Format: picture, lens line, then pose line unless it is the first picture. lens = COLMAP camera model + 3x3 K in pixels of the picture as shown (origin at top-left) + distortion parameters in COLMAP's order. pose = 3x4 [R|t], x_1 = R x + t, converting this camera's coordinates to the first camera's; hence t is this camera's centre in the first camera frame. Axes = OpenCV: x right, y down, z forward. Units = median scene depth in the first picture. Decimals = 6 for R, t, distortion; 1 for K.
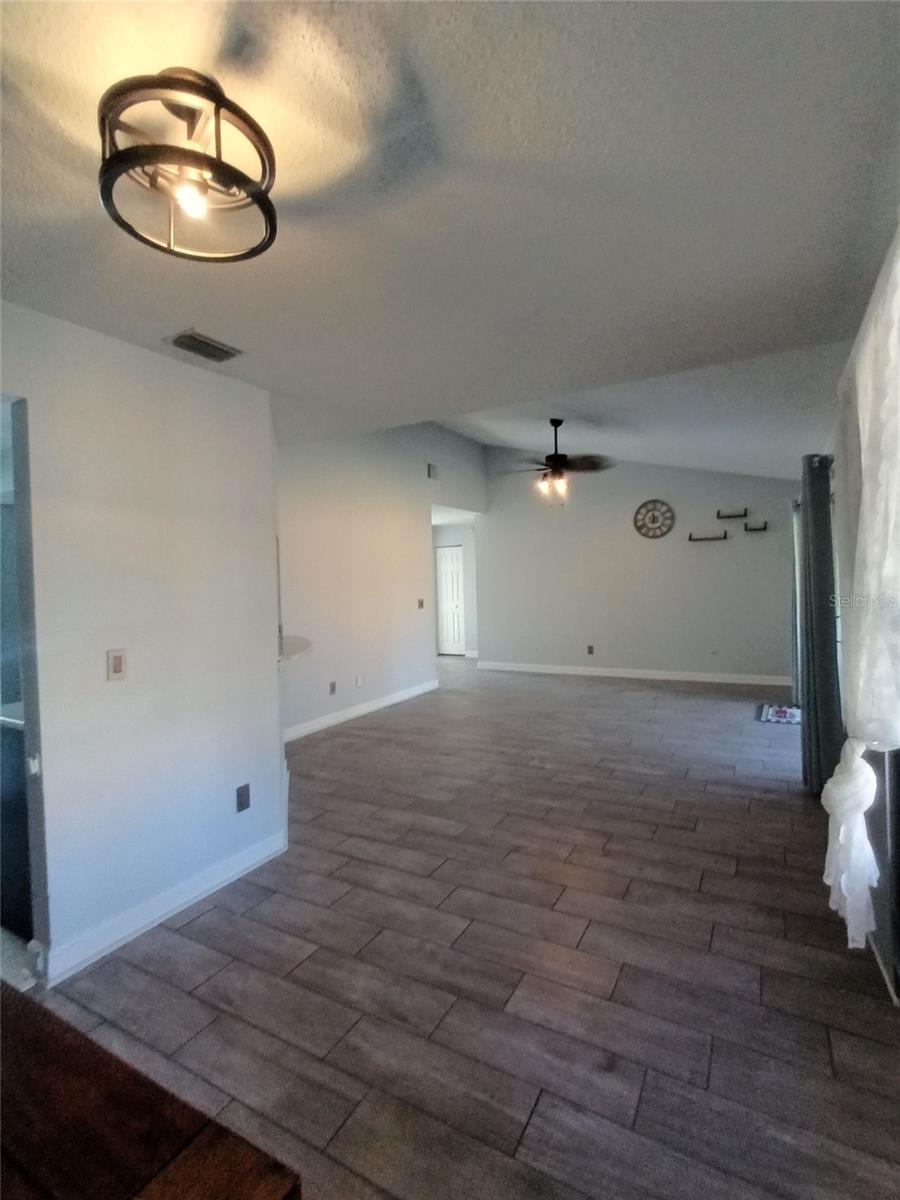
lens RADIAL K [[584.6, 0, 452.2], [0, 584.6, 590.8], [0, 0, 1]] dist [-0.004009, -0.001833]
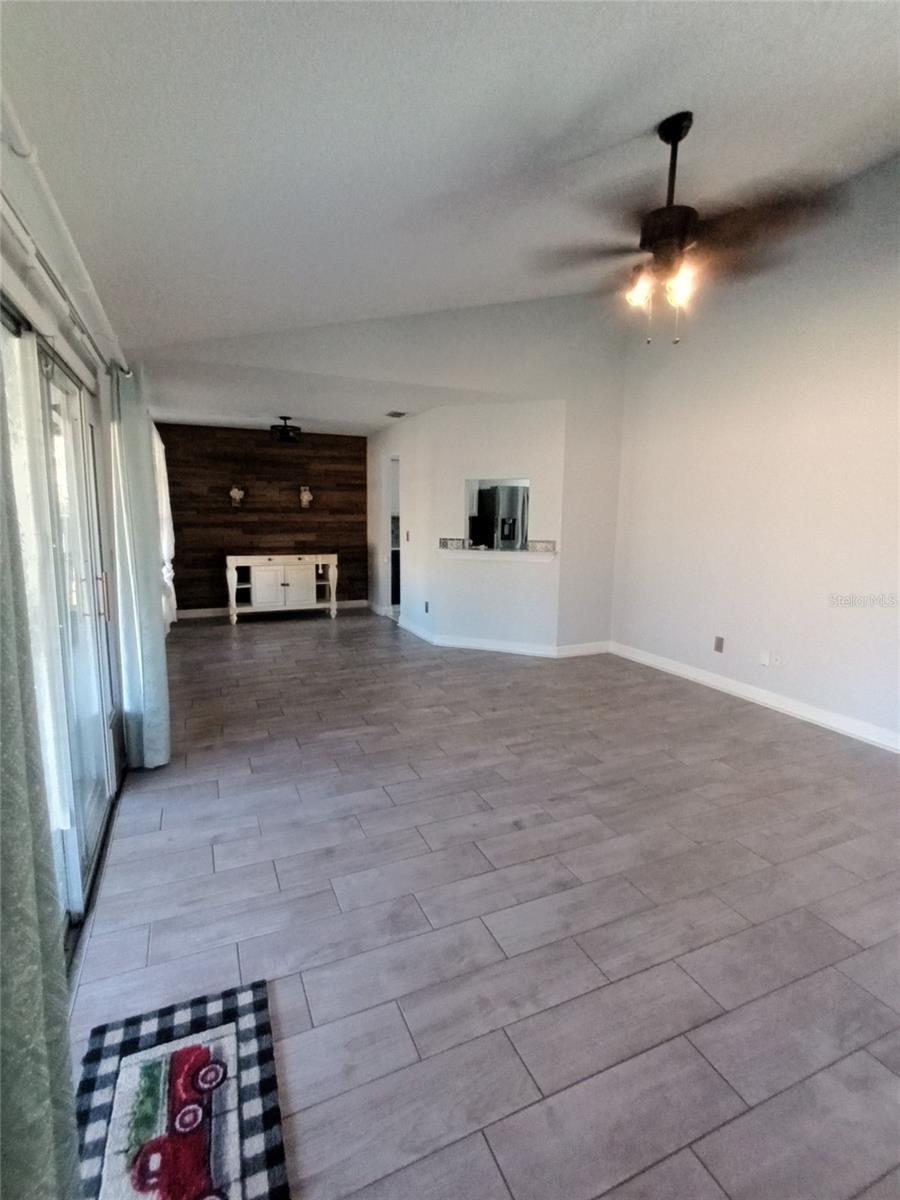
lens RADIAL K [[584.6, 0, 452.2], [0, 584.6, 590.8], [0, 0, 1]] dist [-0.004009, -0.001833]
pose [[-0.606611, 0.136449, -0.783202, 0.497592], [-0.007815, 0.984090, 0.177501, -0.036194], [0.794961, 0.113795, -0.595893, 0.912416]]
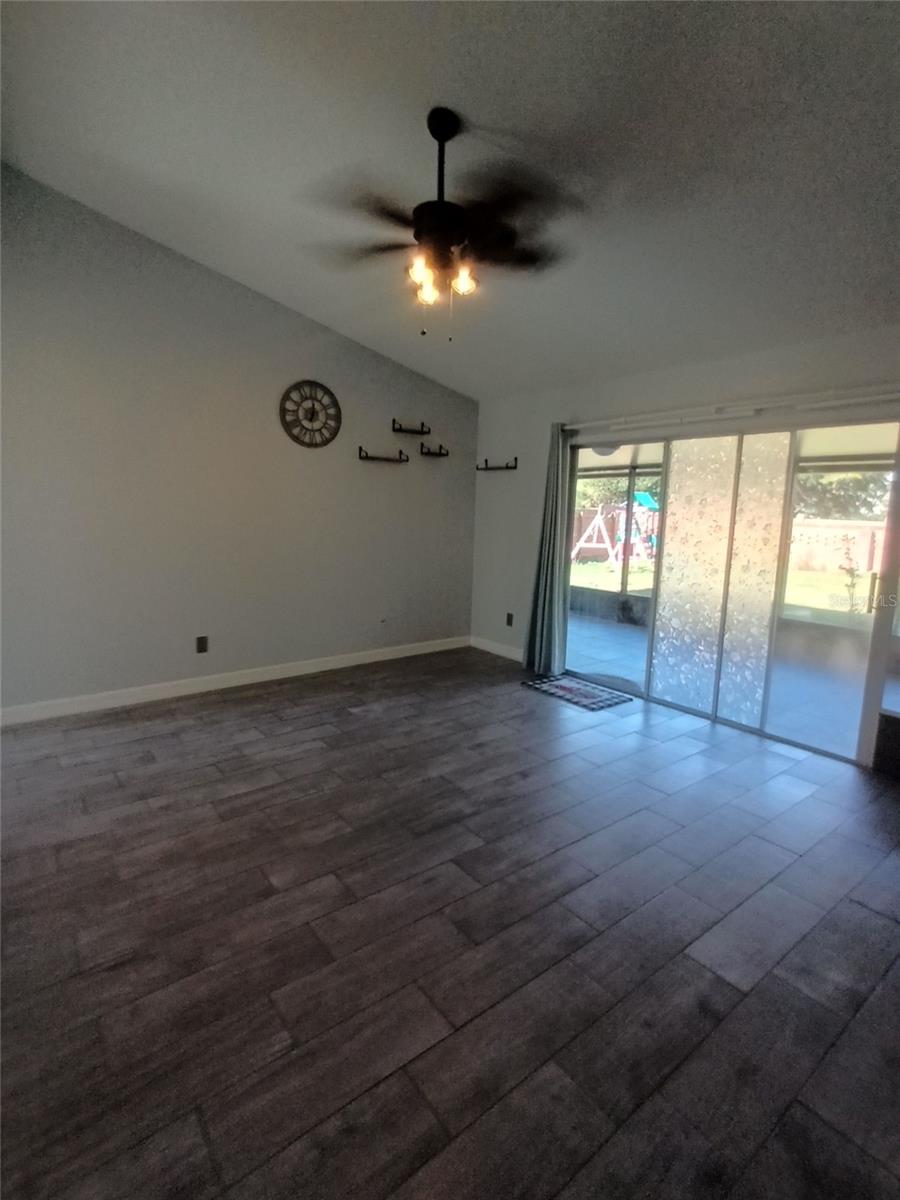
lens RADIAL K [[584.6, 0, 452.2], [0, 584.6, 590.8], [0, 0, 1]] dist [-0.004009, -0.001833]
pose [[0.405437, -0.088709, 0.909809, -0.164862], [-0.024164, 0.993892, 0.107676, -0.011051], [-0.913804, -0.065640, 0.400817, 0.641388]]
